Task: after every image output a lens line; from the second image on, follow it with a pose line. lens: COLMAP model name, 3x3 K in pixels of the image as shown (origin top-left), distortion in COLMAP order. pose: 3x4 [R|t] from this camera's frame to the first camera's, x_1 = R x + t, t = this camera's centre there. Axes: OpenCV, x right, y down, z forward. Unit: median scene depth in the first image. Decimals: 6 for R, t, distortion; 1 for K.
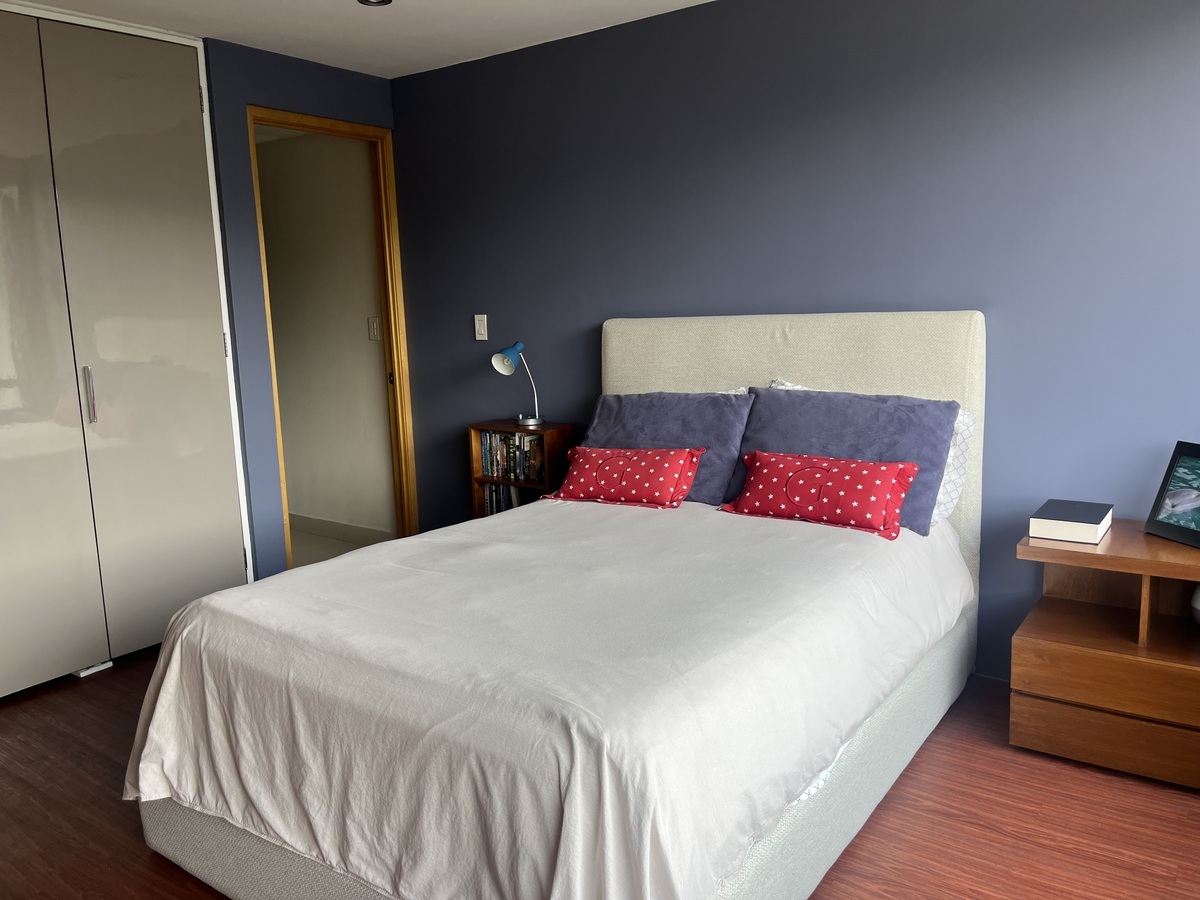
lens RADIAL K [[910.1, 0, 601.5], [0, 910.1, 423.9], [0, 0, 1]] dist [0.058784, -0.066035]
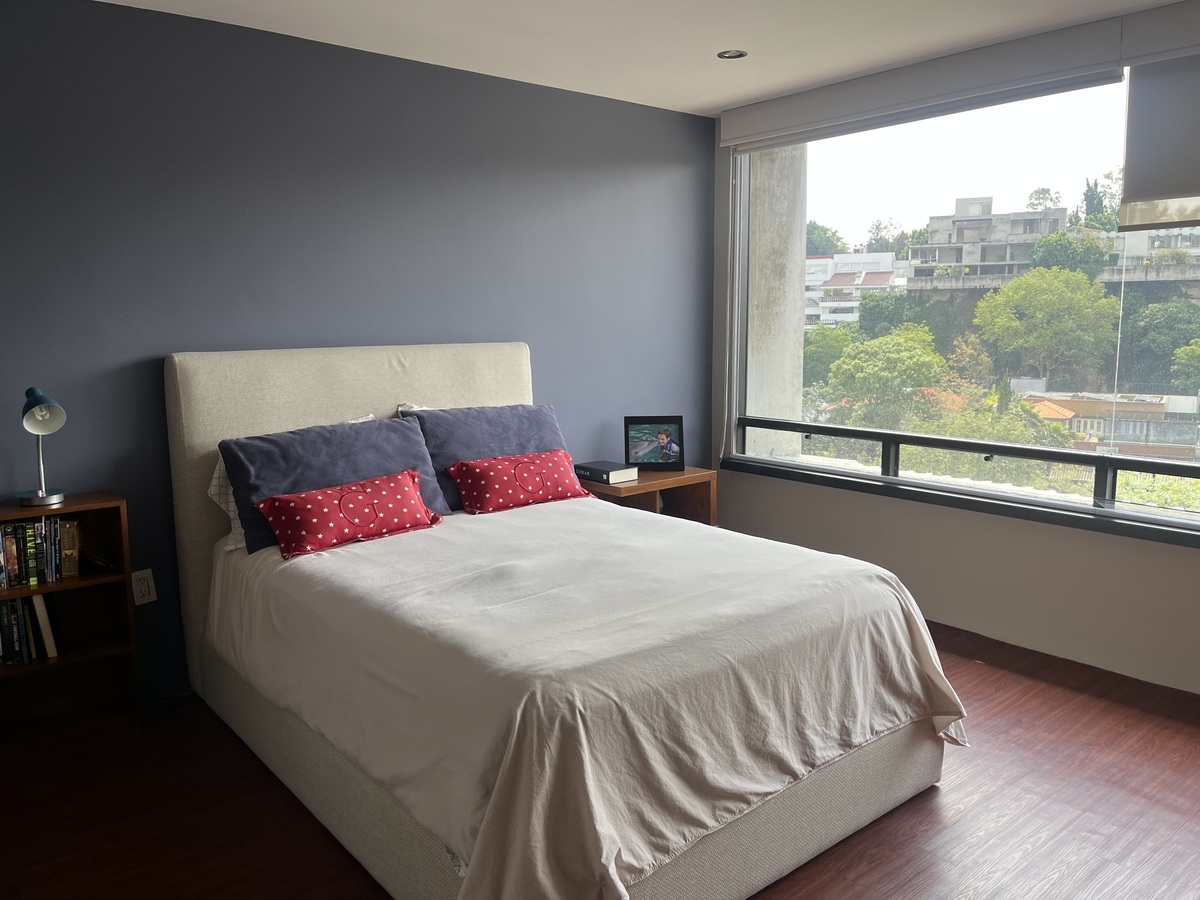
lens RADIAL K [[910.1, 0, 599.5], [0, 910.1, 437.9], [0, 0, 1]] dist [0.058784, -0.066035]
pose [[0.248688, -0.095875, 0.963827, -0.990769], [0.138447, 0.988390, 0.062596, -0.052852], [-0.958638, 0.117872, 0.259075, 0.590092]]
